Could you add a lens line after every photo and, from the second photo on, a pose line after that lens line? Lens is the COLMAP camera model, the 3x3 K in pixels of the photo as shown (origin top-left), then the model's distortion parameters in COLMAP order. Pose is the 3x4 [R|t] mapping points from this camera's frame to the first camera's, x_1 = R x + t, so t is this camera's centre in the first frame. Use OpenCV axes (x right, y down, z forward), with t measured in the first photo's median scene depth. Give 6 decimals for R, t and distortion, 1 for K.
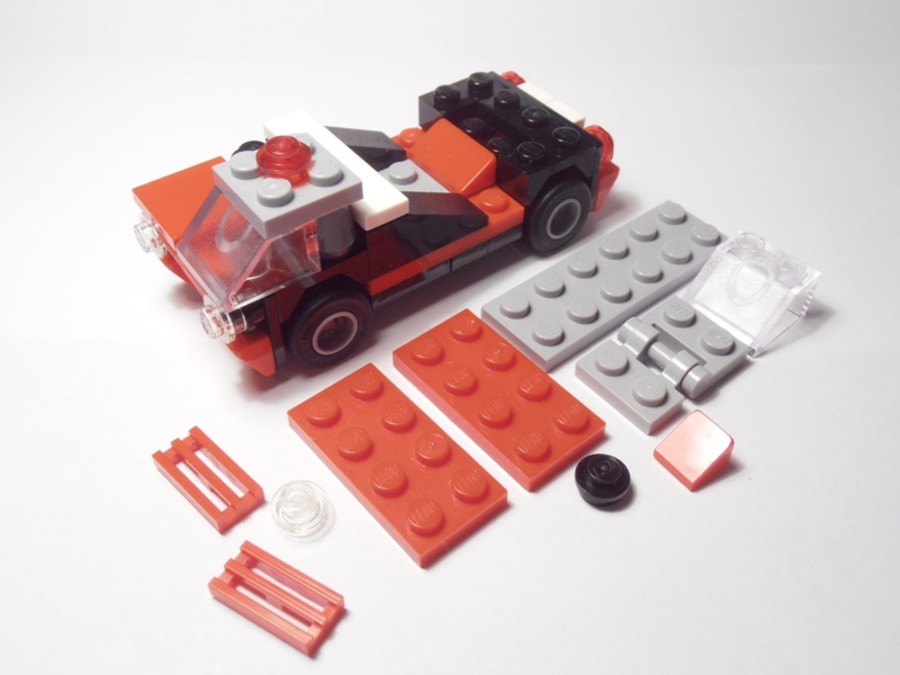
lens RADIAL K [[875.8, 0, 450.0], [0, 875.8, 337.5], [0, 0, 1]] dist [-0.061765, 0.009600]
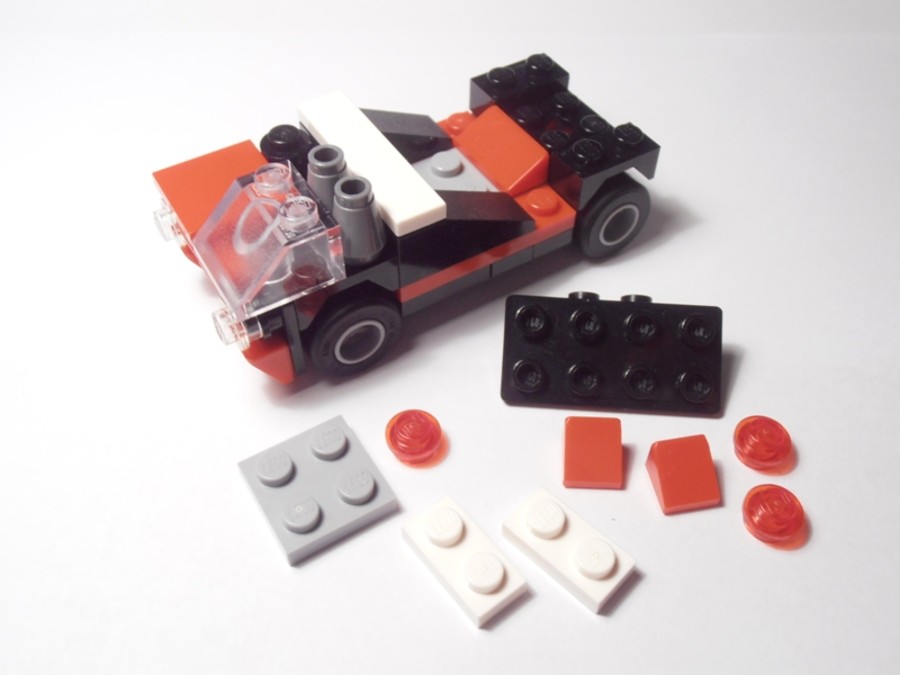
lens RADIAL K [[875.8, 0, 450.0], [0, 875.8, 337.5], [0, 0, 1]] dist [-0.061765, 0.009600]
pose [[0.995757, 0.066288, -0.063834, 0.022849], [-0.062146, 0.995959, 0.064833, -0.075023], [0.067874, -0.060591, 0.995852, 0.082647]]
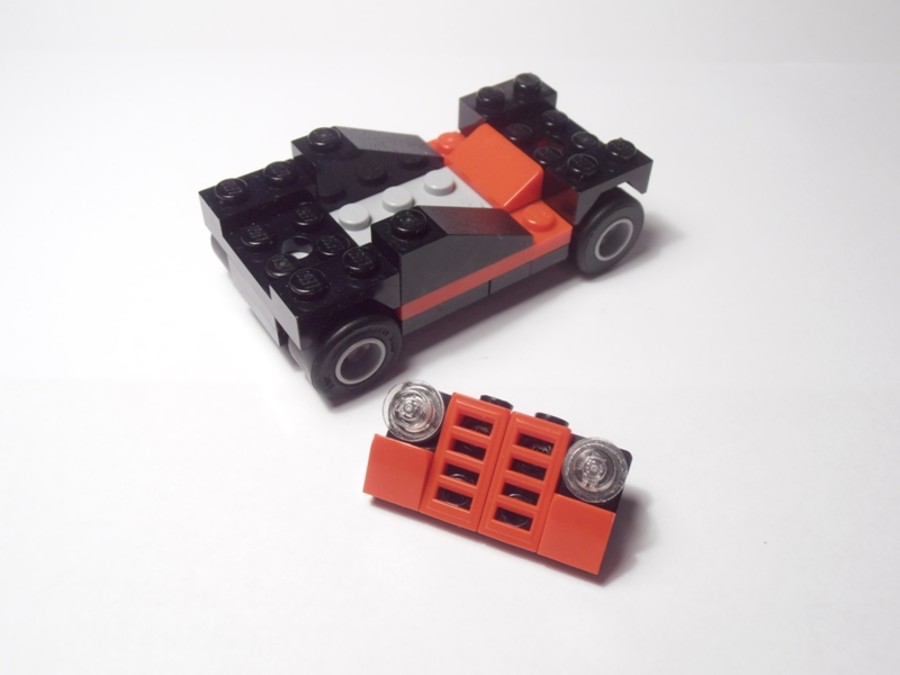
lens RADIAL K [[875.8, 0, 450.0], [0, 875.8, 337.5], [0, 0, 1]] dist [-0.061765, 0.009600]
pose [[0.999110, 0.038901, -0.016303, -0.024800], [-0.038581, 0.999066, 0.019477, -0.050211], [0.017046, -0.018830, 0.999677, 0.094061]]
